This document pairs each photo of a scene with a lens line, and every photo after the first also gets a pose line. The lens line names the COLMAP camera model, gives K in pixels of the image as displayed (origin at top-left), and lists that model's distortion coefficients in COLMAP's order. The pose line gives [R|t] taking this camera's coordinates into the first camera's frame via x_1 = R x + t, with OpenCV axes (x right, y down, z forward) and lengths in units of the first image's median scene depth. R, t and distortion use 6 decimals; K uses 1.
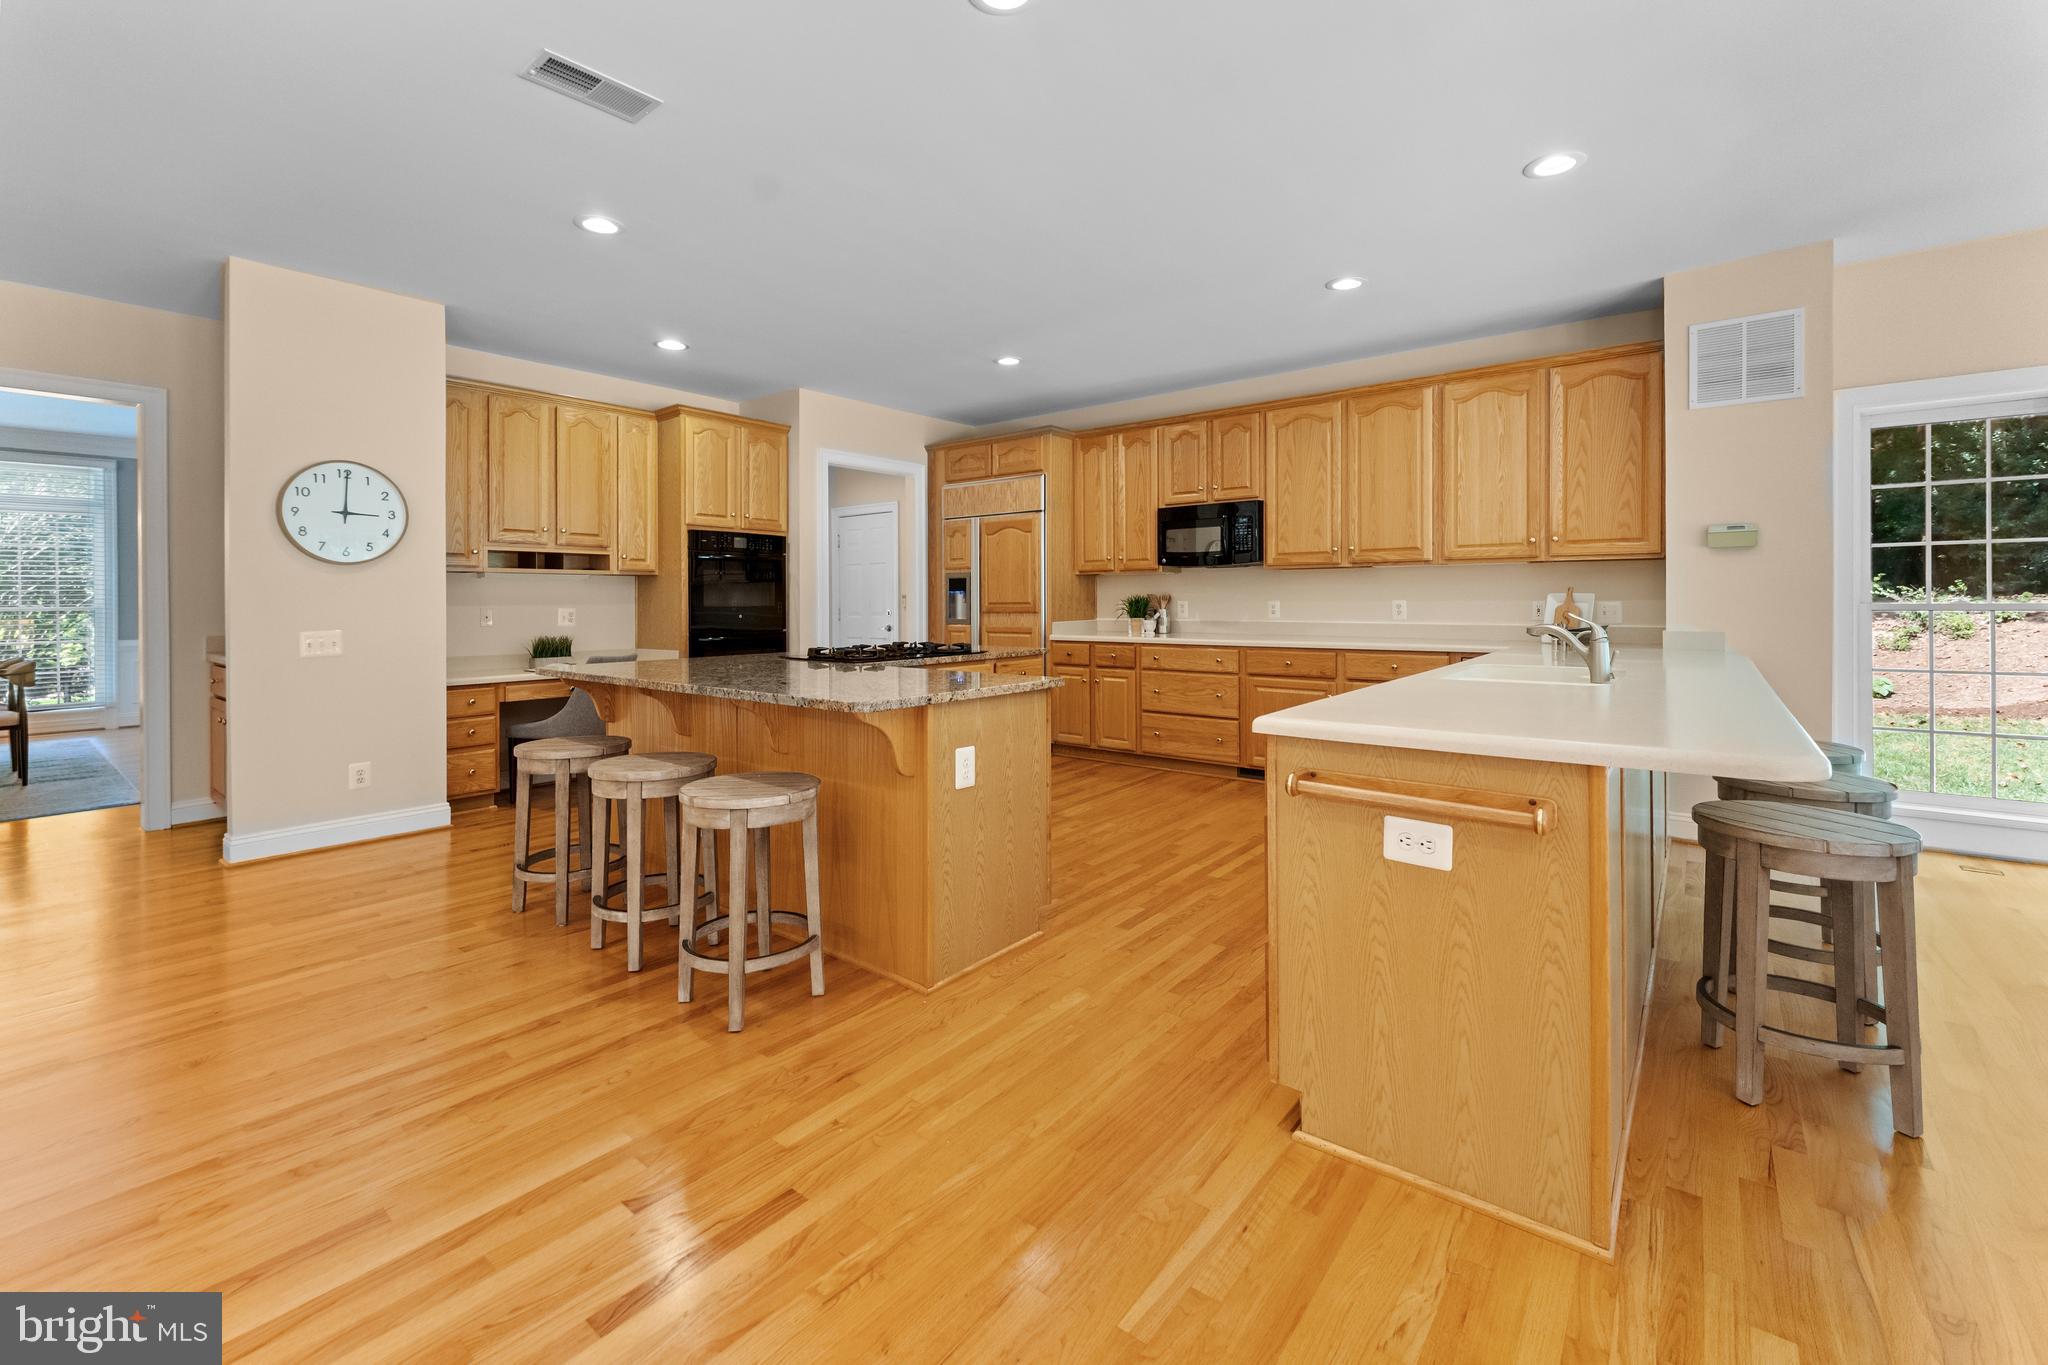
lens RADIAL K [[858.2, 0, 1013.5], [0, 858.2, 589.3], [0, 0, 1]] dist [-0.001018, -0.000157]
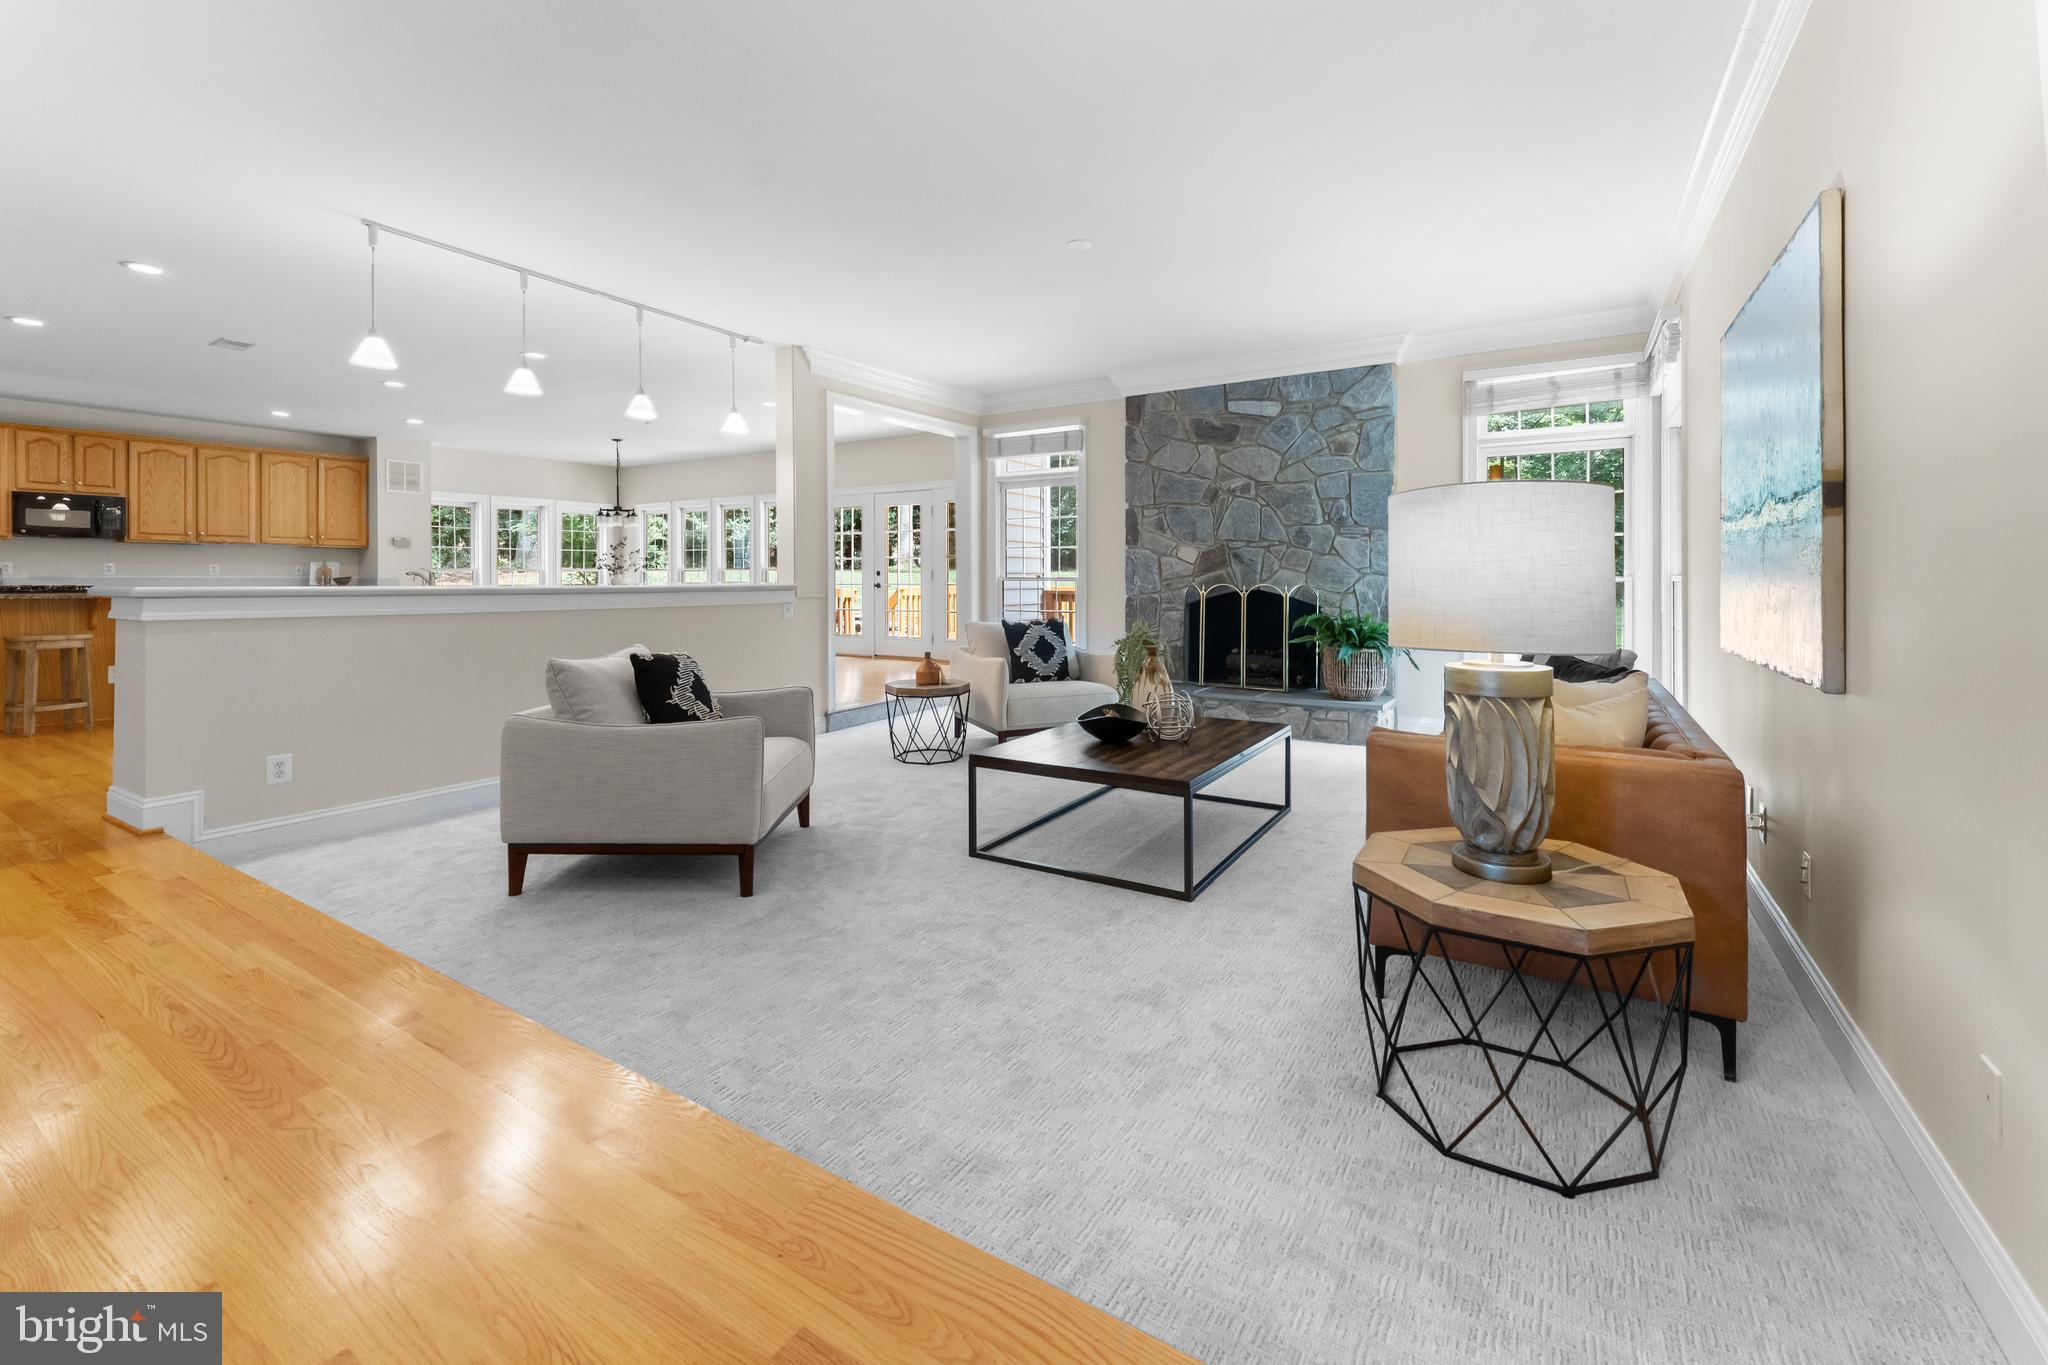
lens RADIAL K [[858.2, 0, 1013.5], [0, 858.2, 589.3], [0, 0, 1]] dist [-0.001018, -0.000157]
pose [[-0.115687, -0.007724, 0.993256, -1.995158], [-0.014031, 0.999883, 0.006142, 0.041468], [-0.993187, -0.013226, -0.115781, -0.576493]]
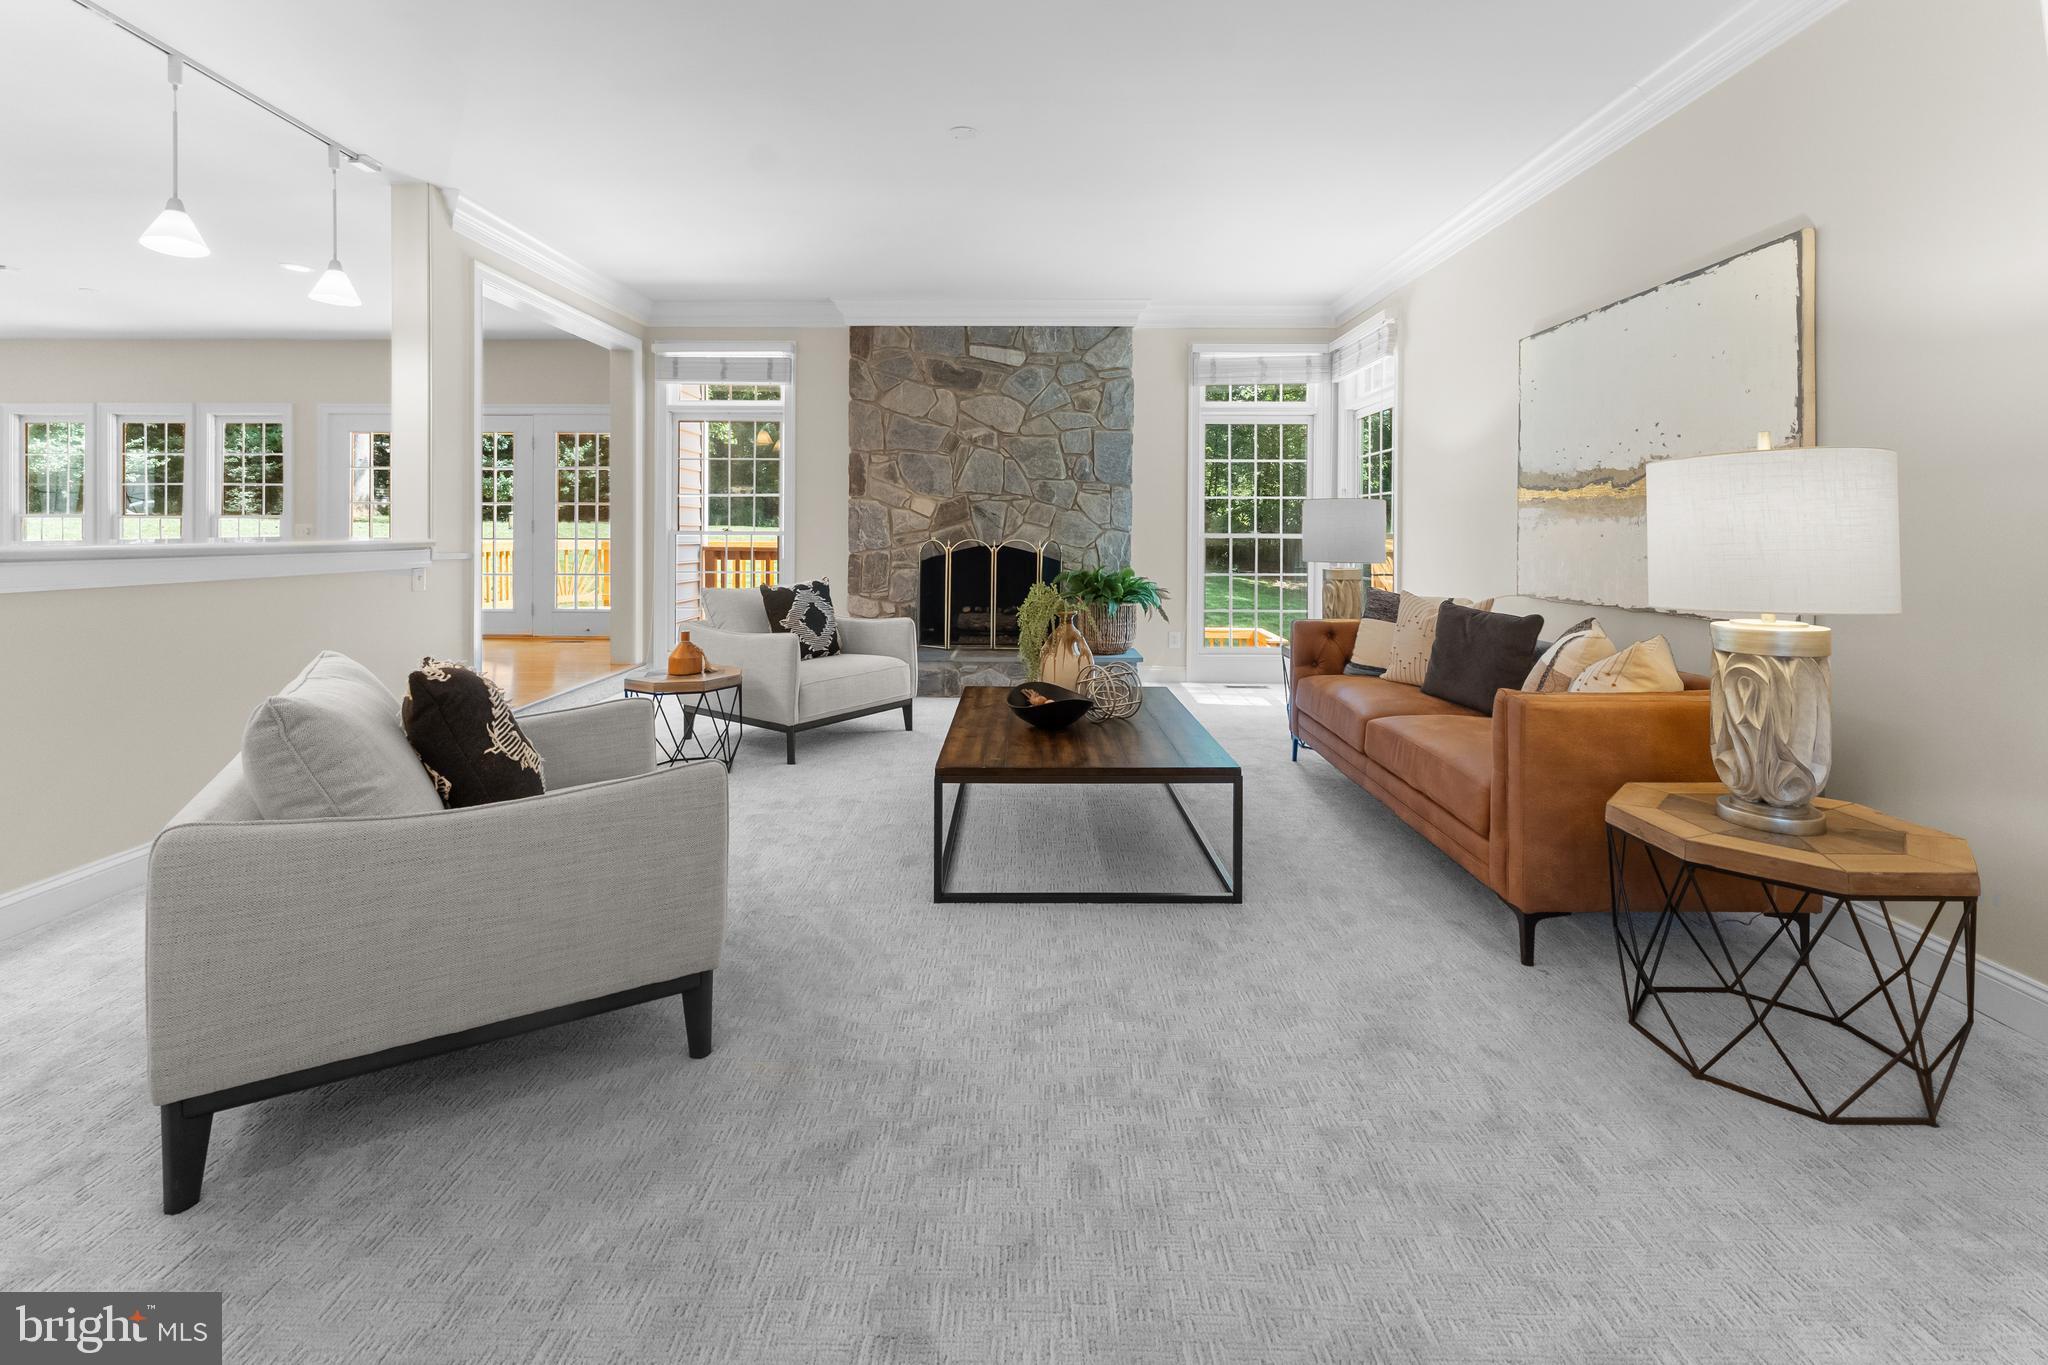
lens RADIAL K [[866.1, 0, 1025.5], [0, 866.1, 545.5], [0, 0, 1]] dist [0.000449, 0.000109]
pose [[-0.628952, -0.011441, 0.777360, -1.688143], [-0.013658, 0.999900, 0.003666, 0.039818], [-0.777324, -0.008312, -0.629046, -0.270299]]
